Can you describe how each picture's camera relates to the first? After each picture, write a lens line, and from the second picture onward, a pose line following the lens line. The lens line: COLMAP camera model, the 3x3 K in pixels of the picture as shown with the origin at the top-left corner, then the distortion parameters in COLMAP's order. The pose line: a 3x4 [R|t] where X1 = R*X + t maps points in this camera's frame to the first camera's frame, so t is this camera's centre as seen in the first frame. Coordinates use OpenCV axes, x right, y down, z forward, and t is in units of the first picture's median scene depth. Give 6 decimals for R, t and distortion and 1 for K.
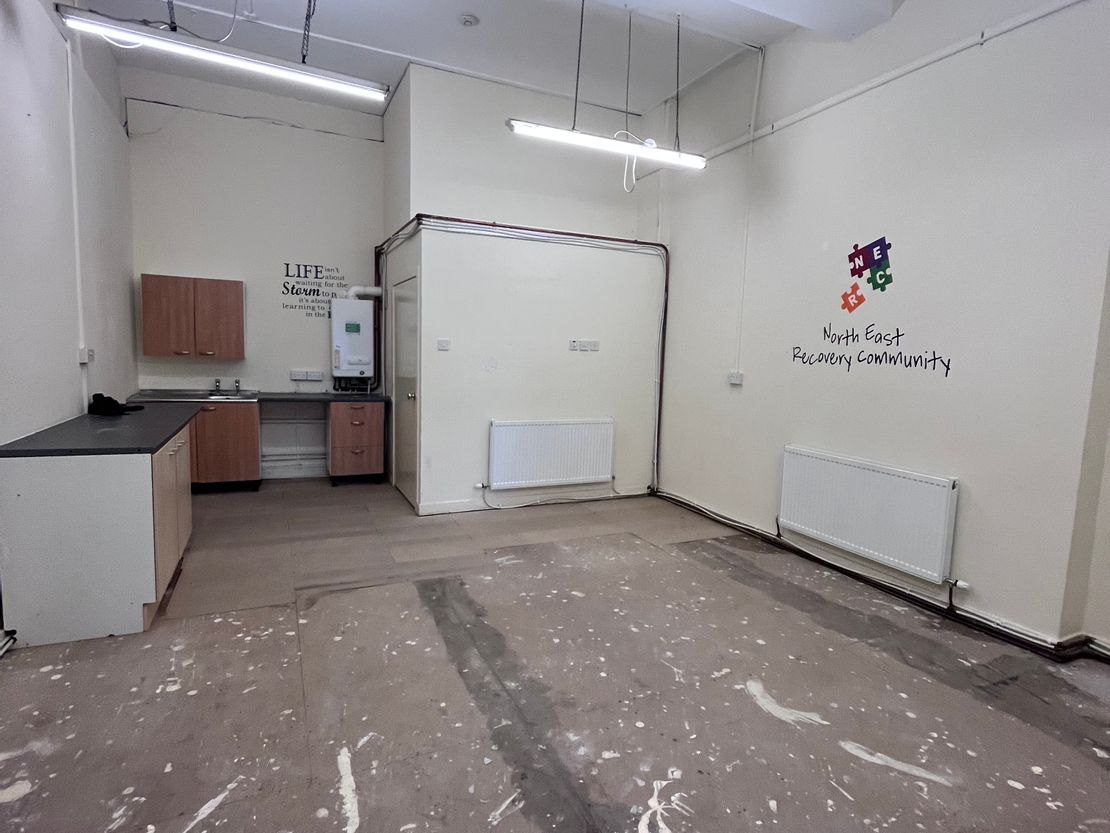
lens RADIAL K [[595.2, 0, 557.1], [0, 595.2, 413.9], [0, 0, 1]] dist [0.006017, 0.000183]
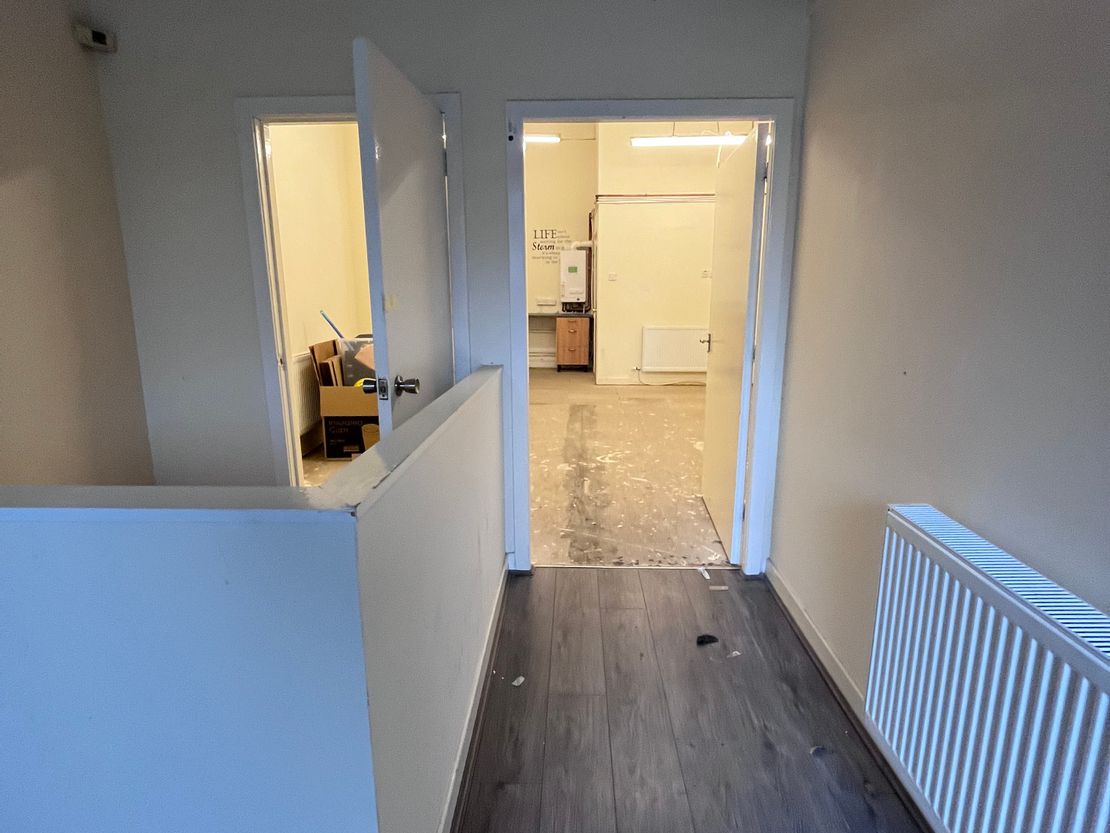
lens RADIAL K [[595.2, 0, 557.8], [0, 595.2, 417.3], [0, 0, 1]] dist [0.006017, 0.000183]
pose [[0.889461, 0.062670, -0.452695, 0.339458], [-0.017741, 0.994541, 0.102825, 0.076936], [0.456667, -0.083428, 0.885717, -0.405761]]
